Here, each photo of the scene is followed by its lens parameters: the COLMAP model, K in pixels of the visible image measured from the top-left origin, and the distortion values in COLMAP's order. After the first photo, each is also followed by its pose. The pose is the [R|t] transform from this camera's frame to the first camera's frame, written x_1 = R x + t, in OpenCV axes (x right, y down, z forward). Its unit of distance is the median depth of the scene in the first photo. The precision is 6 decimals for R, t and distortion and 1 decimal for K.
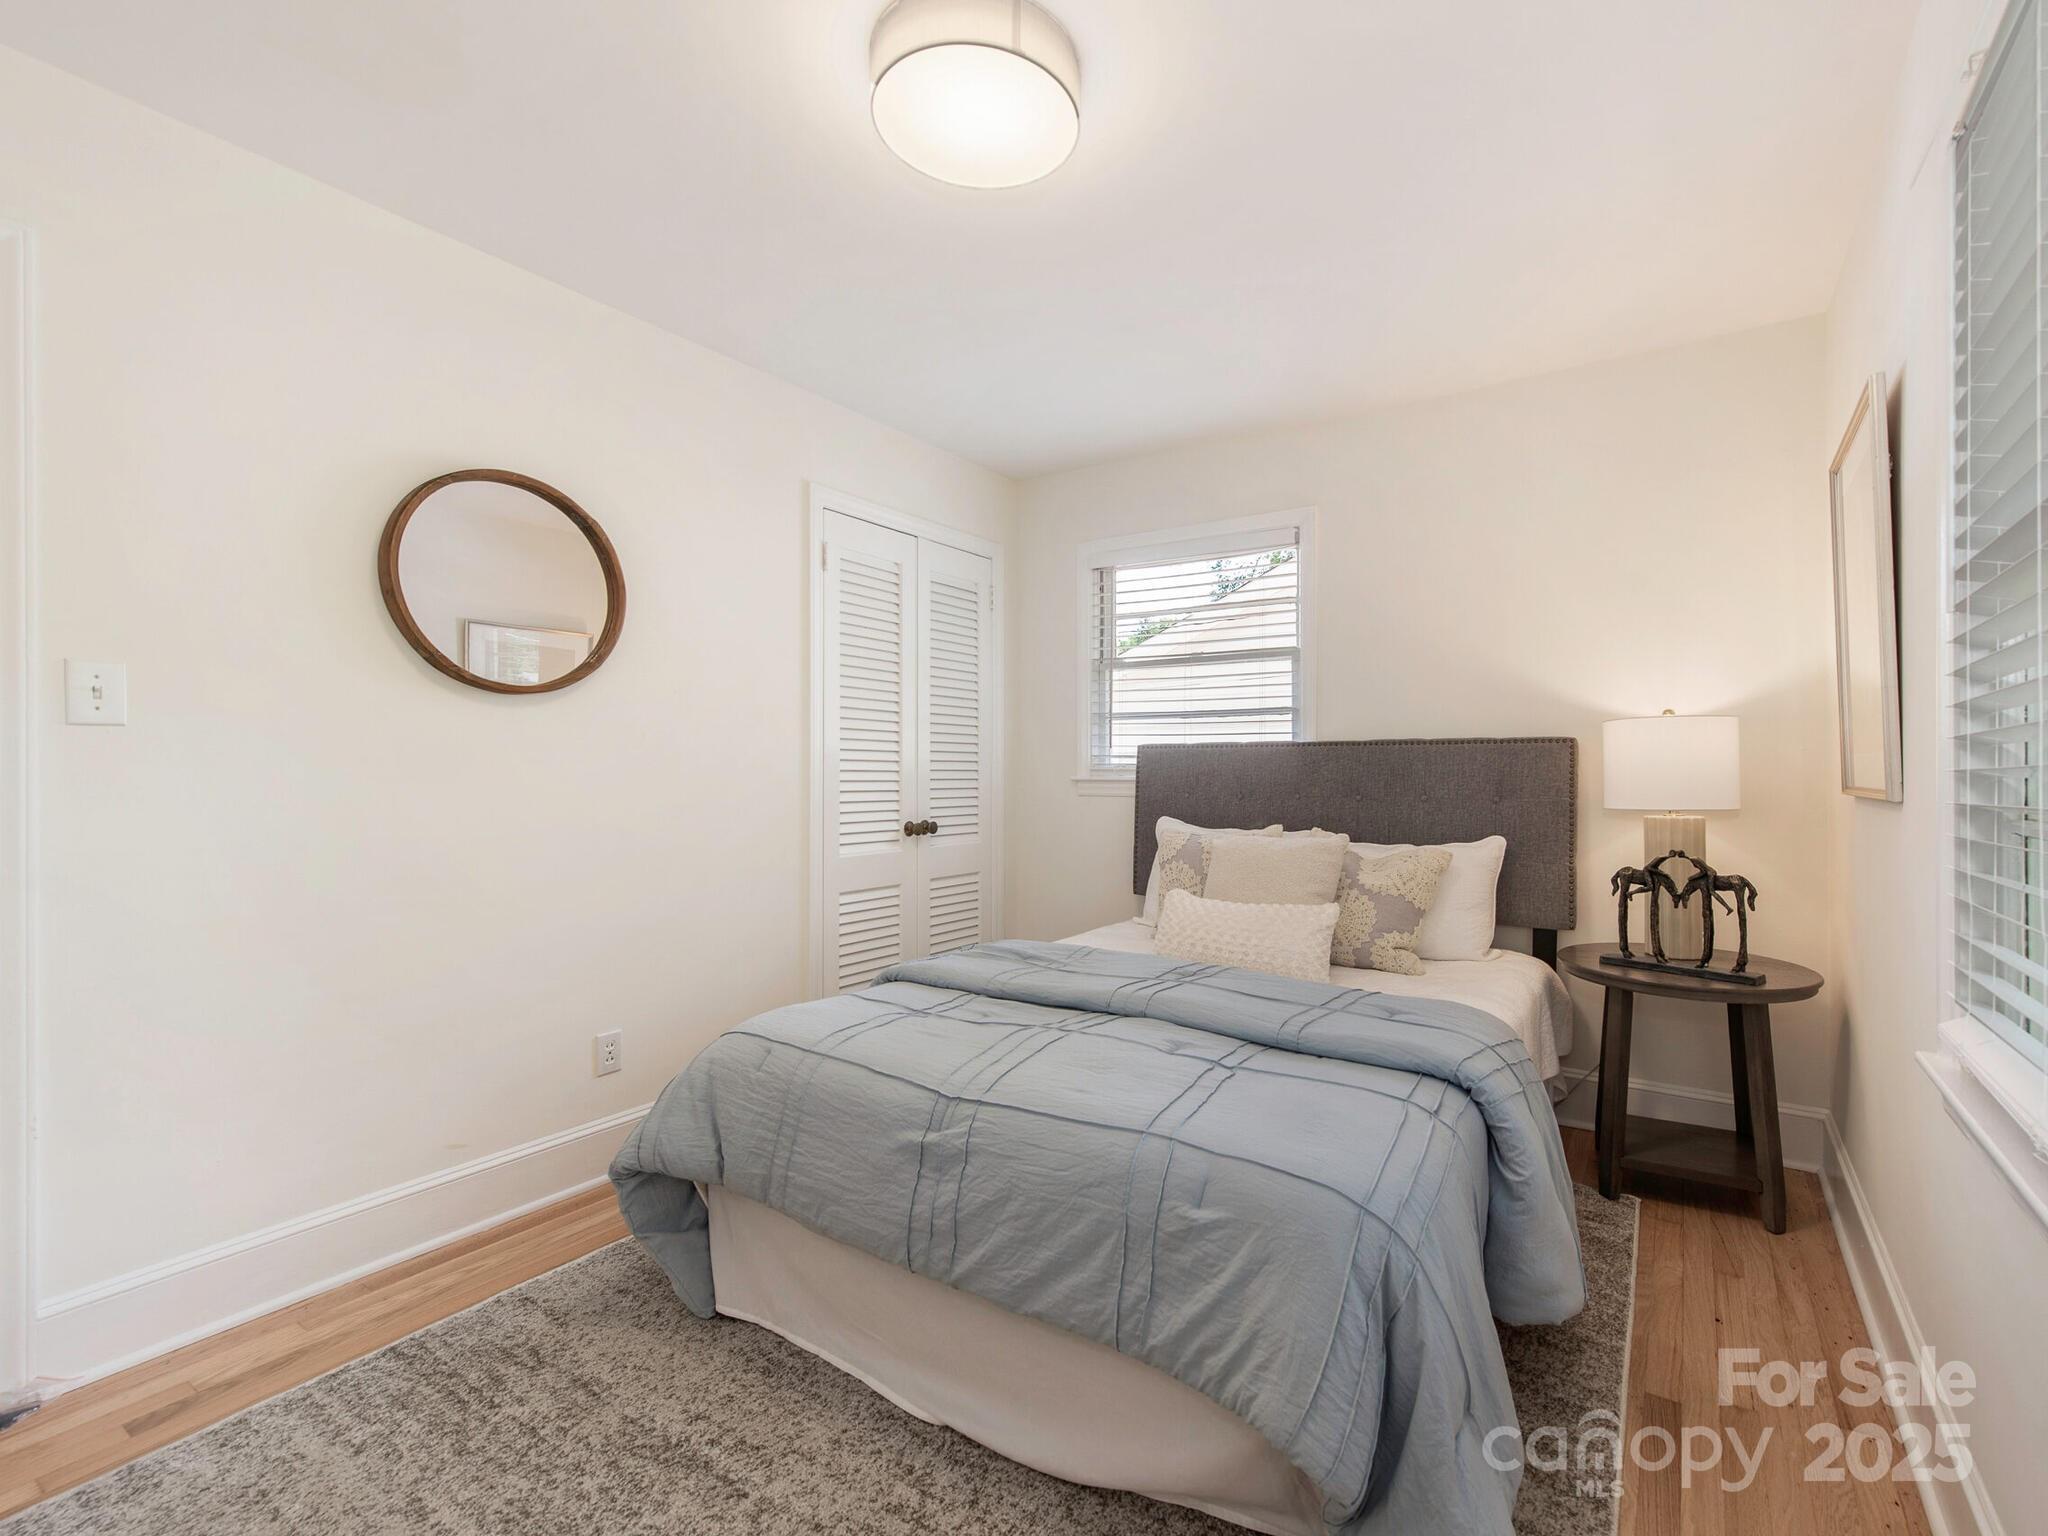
lens RADIAL K [[891.9, 0, 1109.6], [0, 891.9, 767.4], [0, 0, 1]] dist [0.017352, -0.000097]
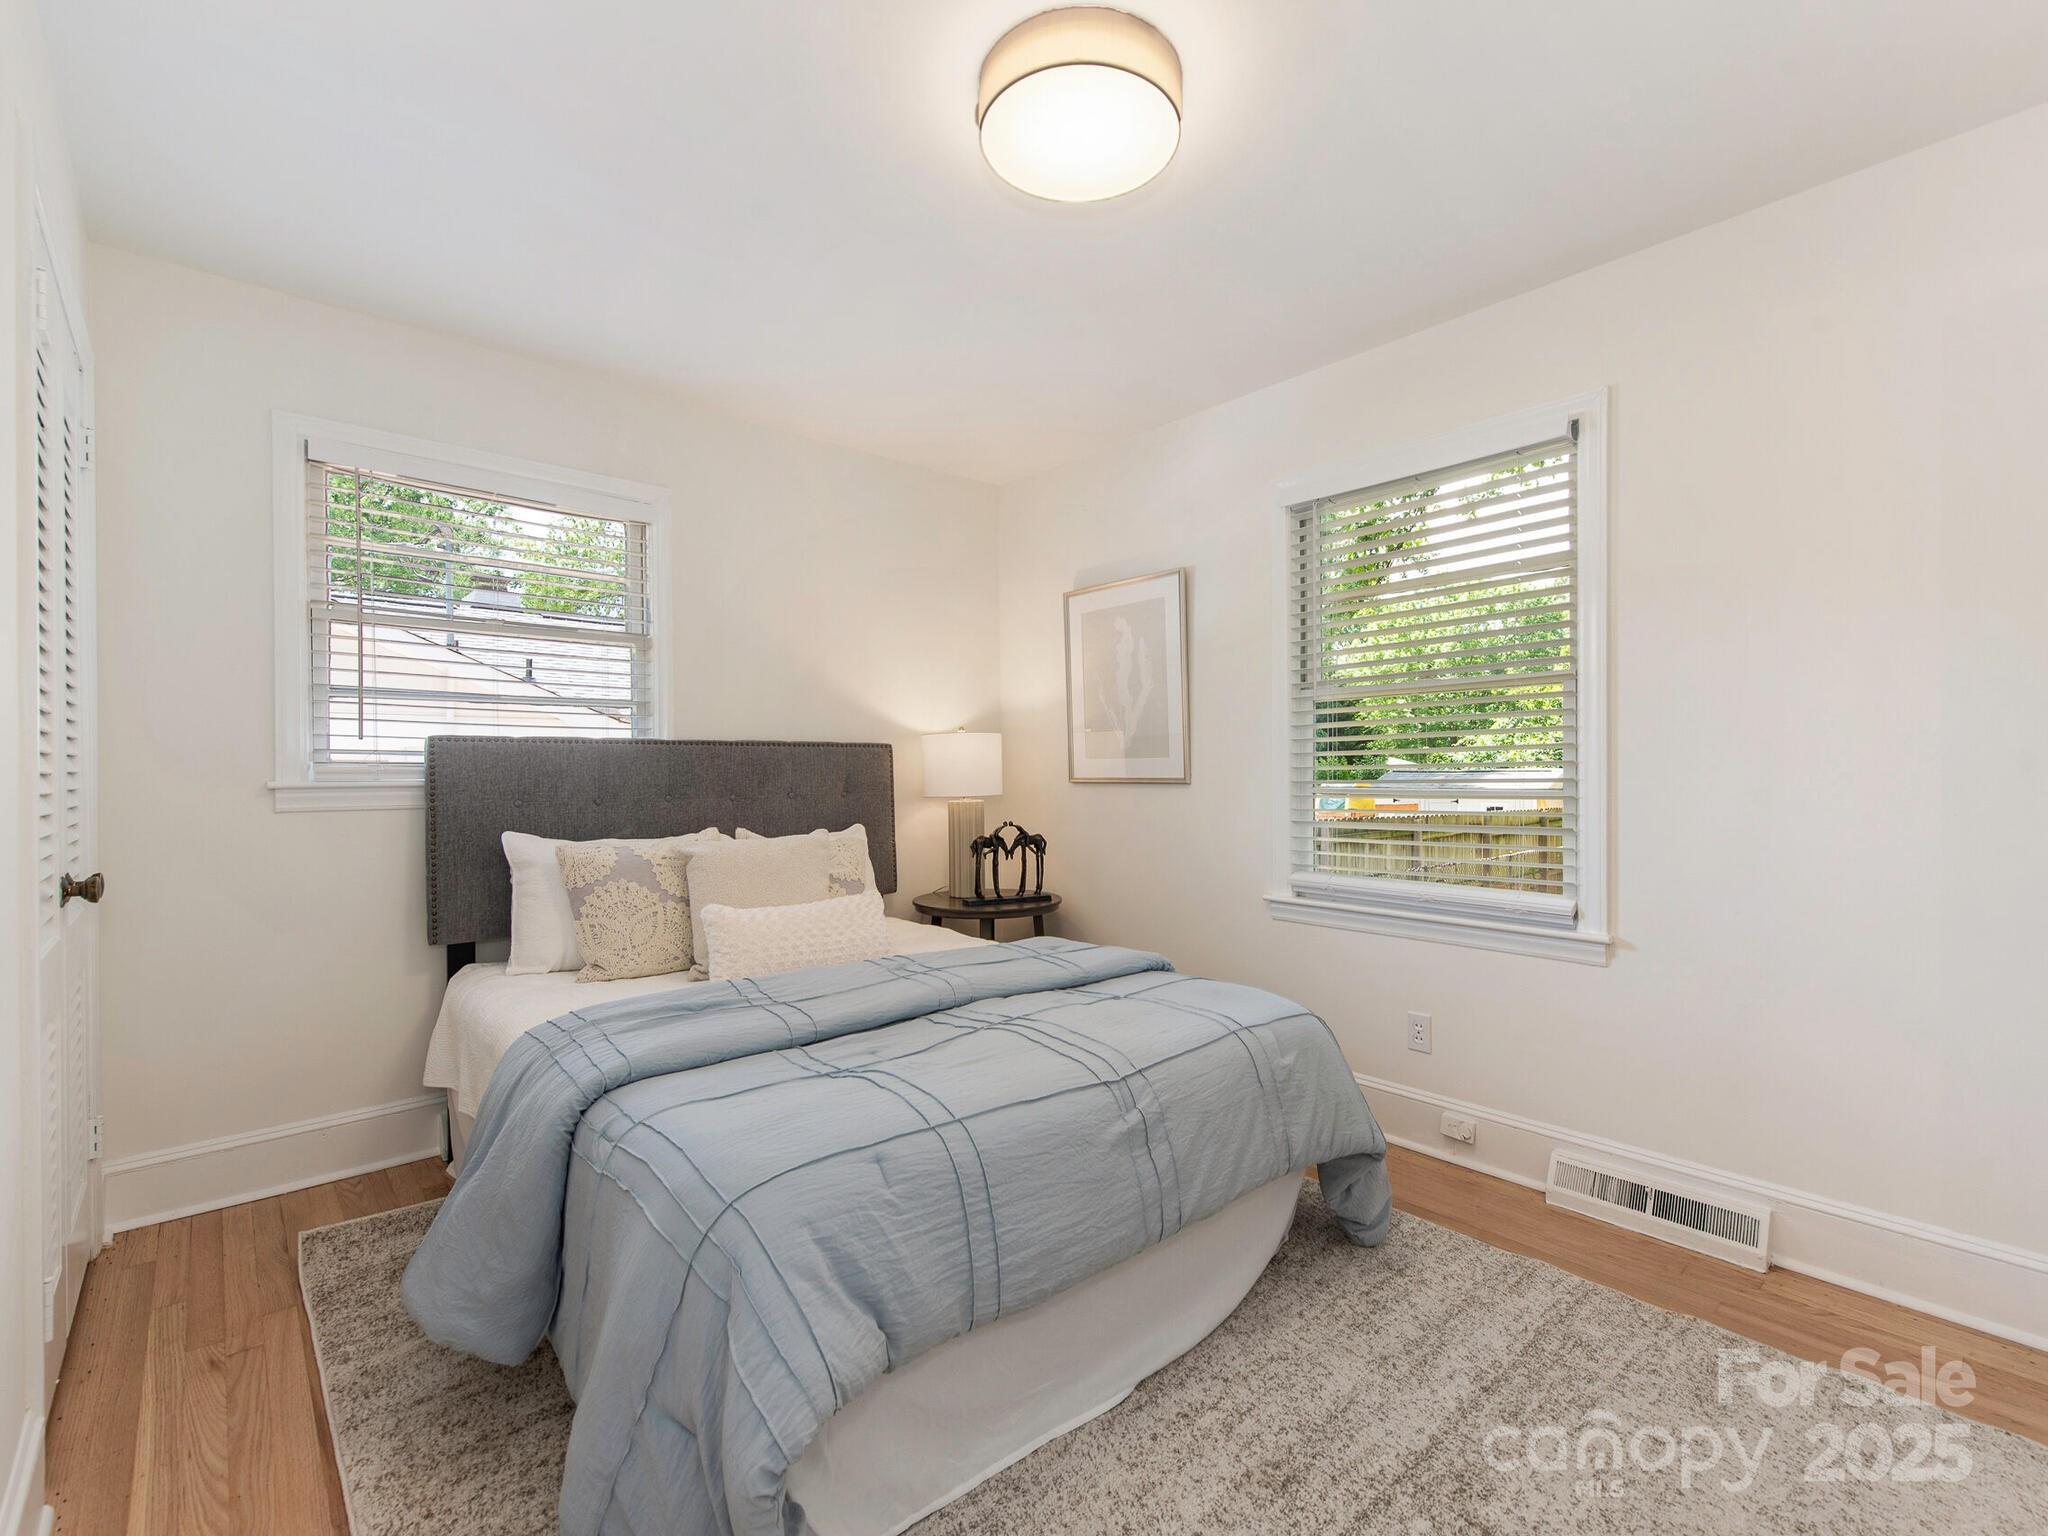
lens RADIAL K [[935.7, 0, 969.5], [0, 935.7, 774.8], [0, 0, 1]] dist [0.000523, -0.000550]
pose [[0.309173, -0.005478, 0.950990, -0.724943], [0.005105, 0.999979, 0.004100, 0.006462], [-0.950992, 0.003587, 0.309194, 0.478849]]
